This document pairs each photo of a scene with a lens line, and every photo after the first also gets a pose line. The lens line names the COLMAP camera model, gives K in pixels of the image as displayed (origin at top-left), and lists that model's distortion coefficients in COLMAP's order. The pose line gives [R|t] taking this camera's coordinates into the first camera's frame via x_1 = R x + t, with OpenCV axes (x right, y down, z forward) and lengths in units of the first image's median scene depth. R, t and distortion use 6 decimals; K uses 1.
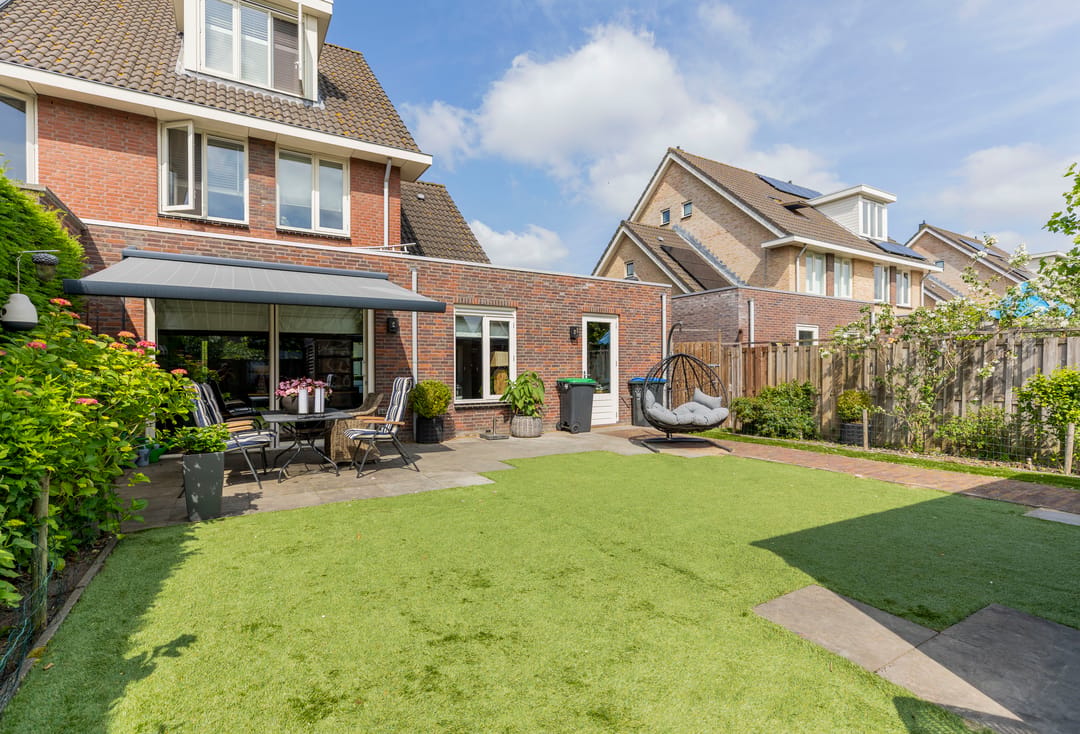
lens RADIAL K [[519.2, 0, 540.0], [0, 519.2, 367.0], [0, 0, 1]] dist [0.001231, 0.000055]
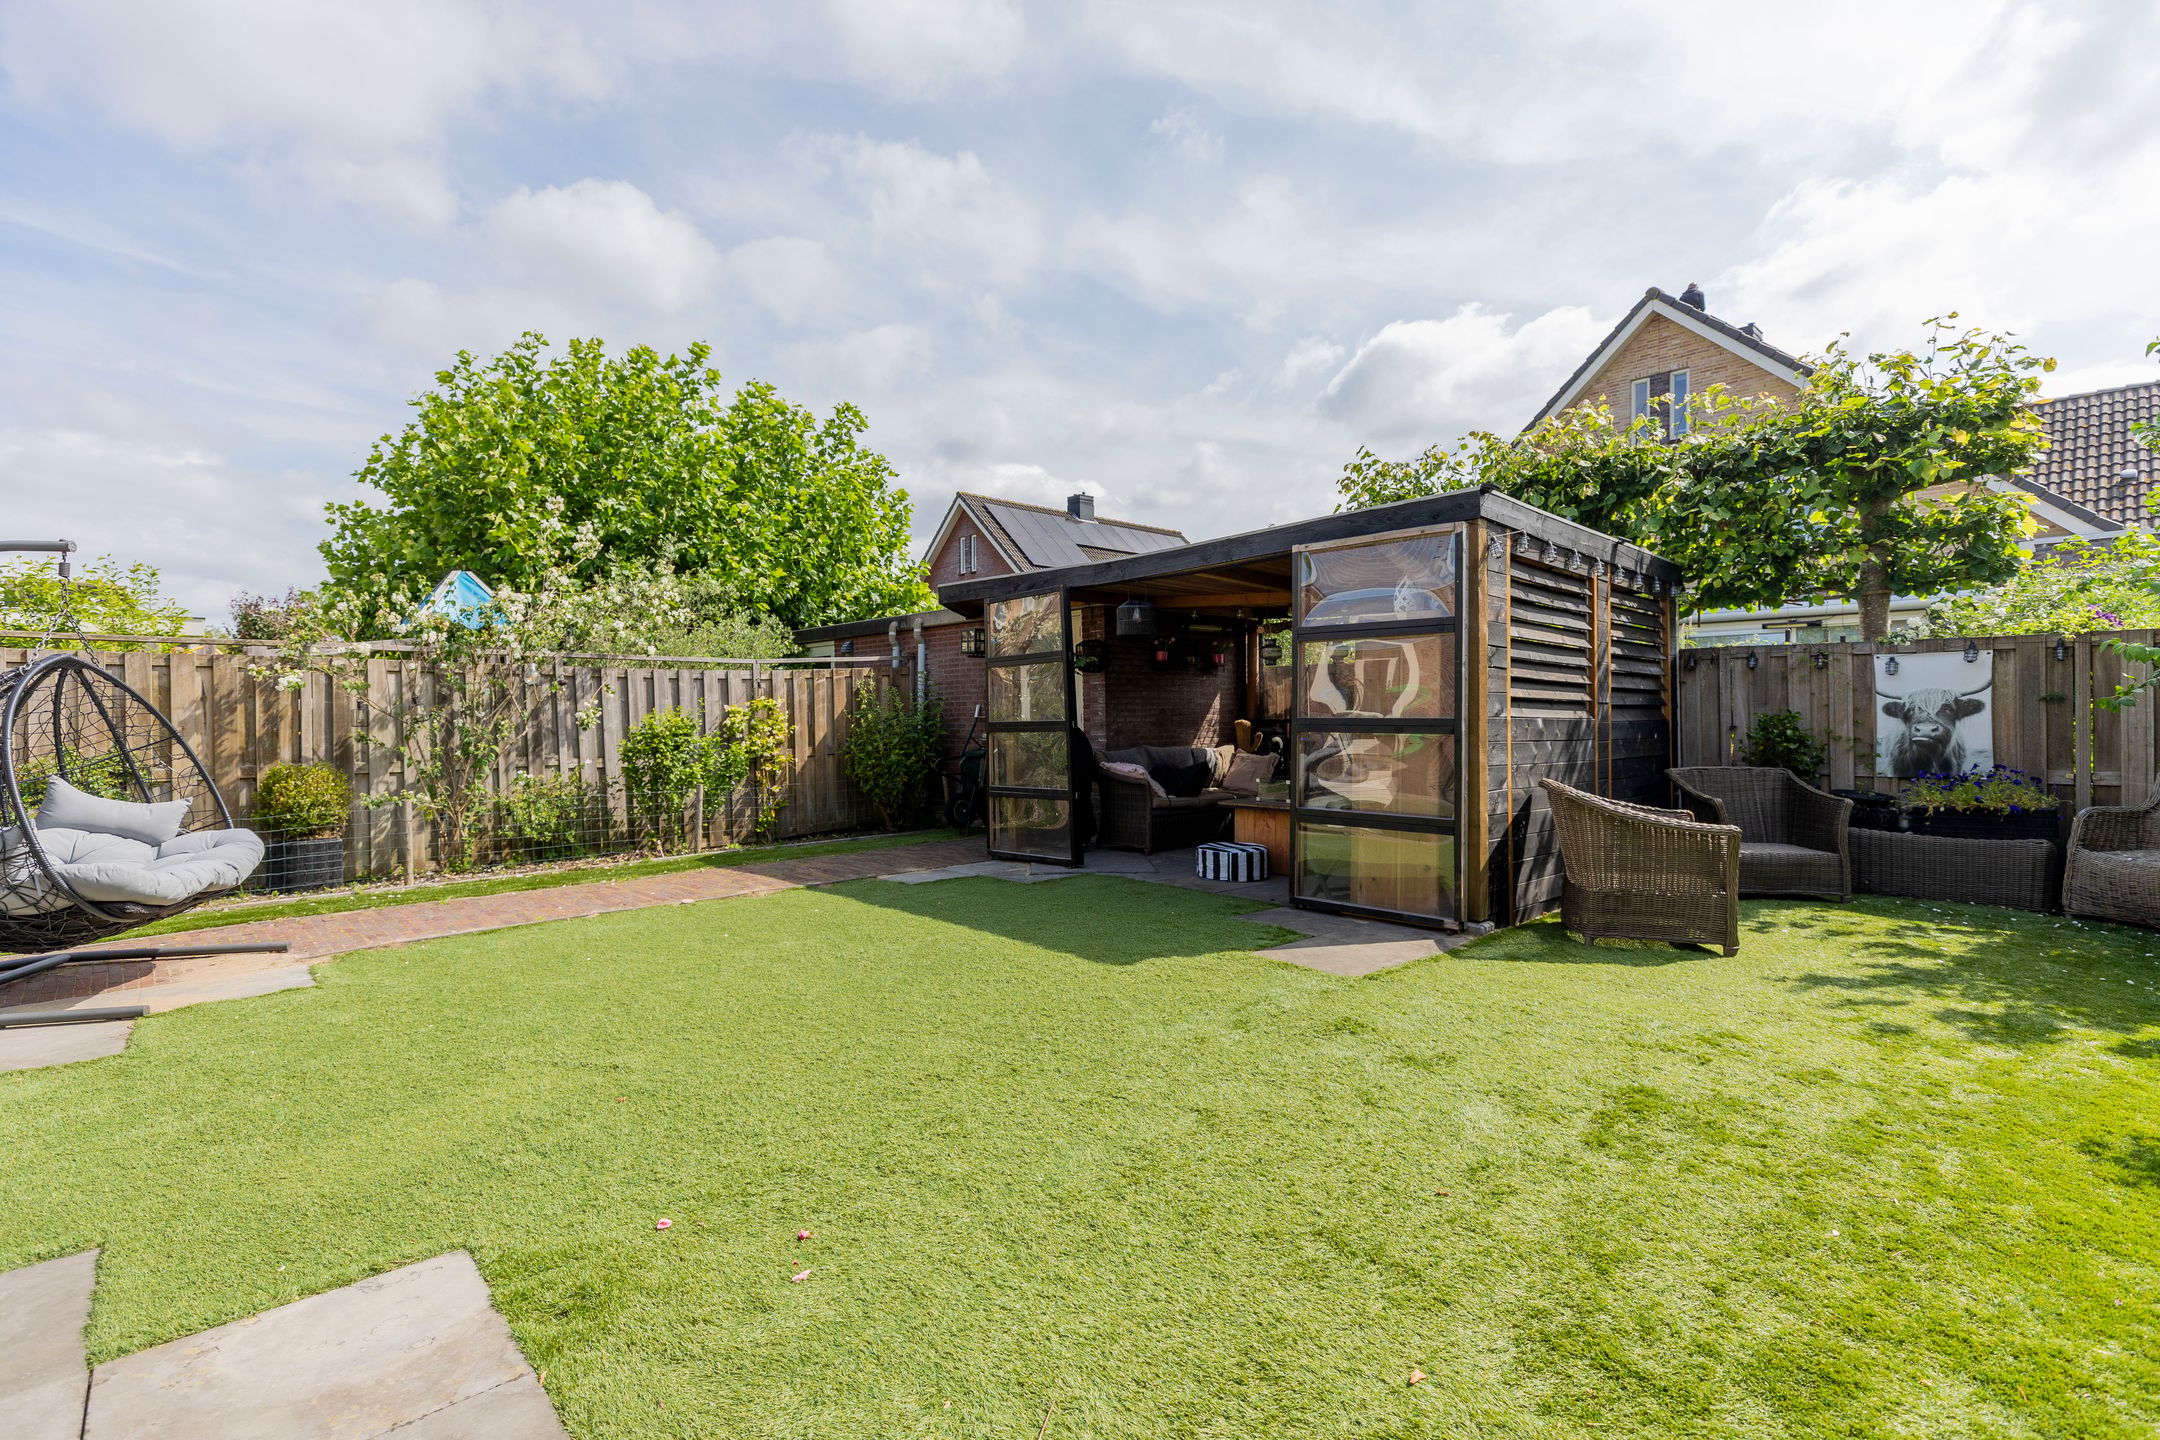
lens RADIAL K [[958.4, 0, 1080.0], [0, 958.4, 720.0], [0, 0, 1]] dist [-0.000414, 0.000418]
pose [[-0.208684, -0.005034, 0.977970, -0.362488], [0.005735, 0.999963, 0.006371, 0.007679], [-0.977966, 0.006938, -0.208647, 0.603922]]
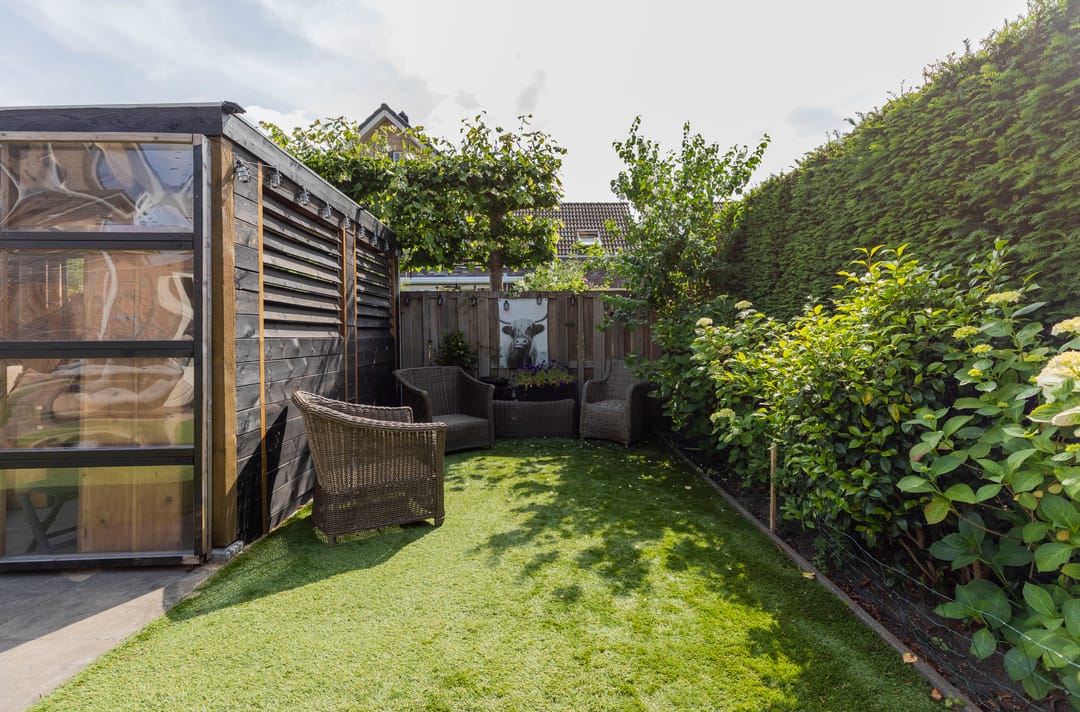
lens RADIAL K [[508.3, 0, 543.6], [0, 508.3, 327.2], [0, 0, 1]] dist [0.011319, -0.000048]
pose [[-0.866239, 0.009732, 0.499535, -0.135600], [0.009104, 0.999952, -0.003694, 0.006852], [-0.499547, 0.001348, -0.866286, 0.389367]]
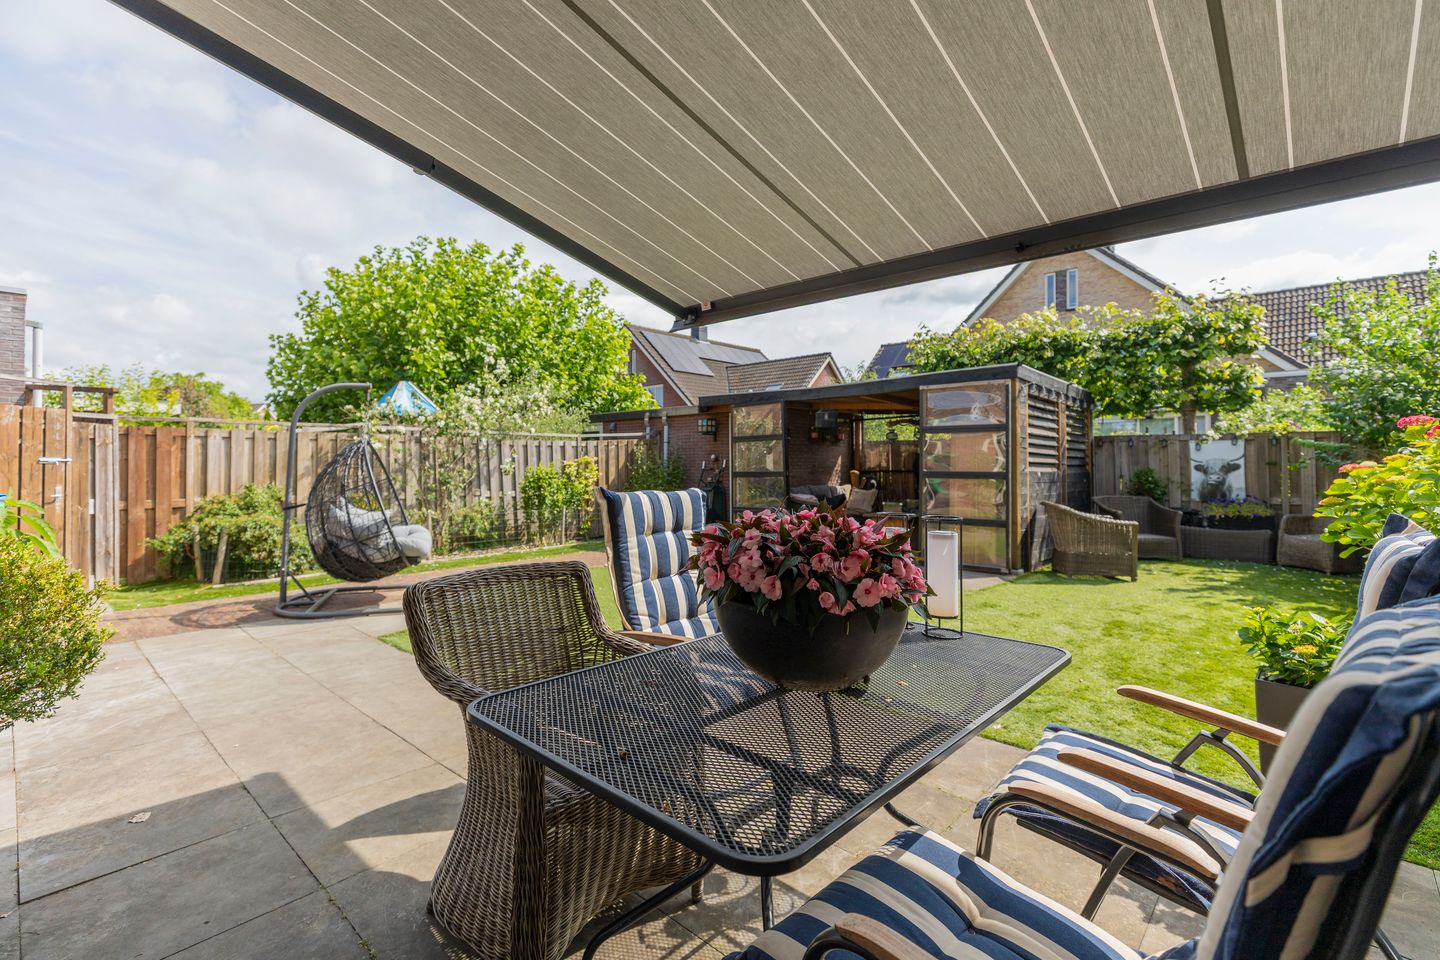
lens RADIAL K [[640.8, 0, 719.7], [0, 640.8, 450.5], [0, 0, 1]] dist [0.000694, 0.000164]
pose [[-0.282129, 0.020190, 0.959164, -0.545408], [0.000573, 0.999782, -0.020877, 0.000448], [-0.959376, -0.005341, -0.282079, 0.873240]]
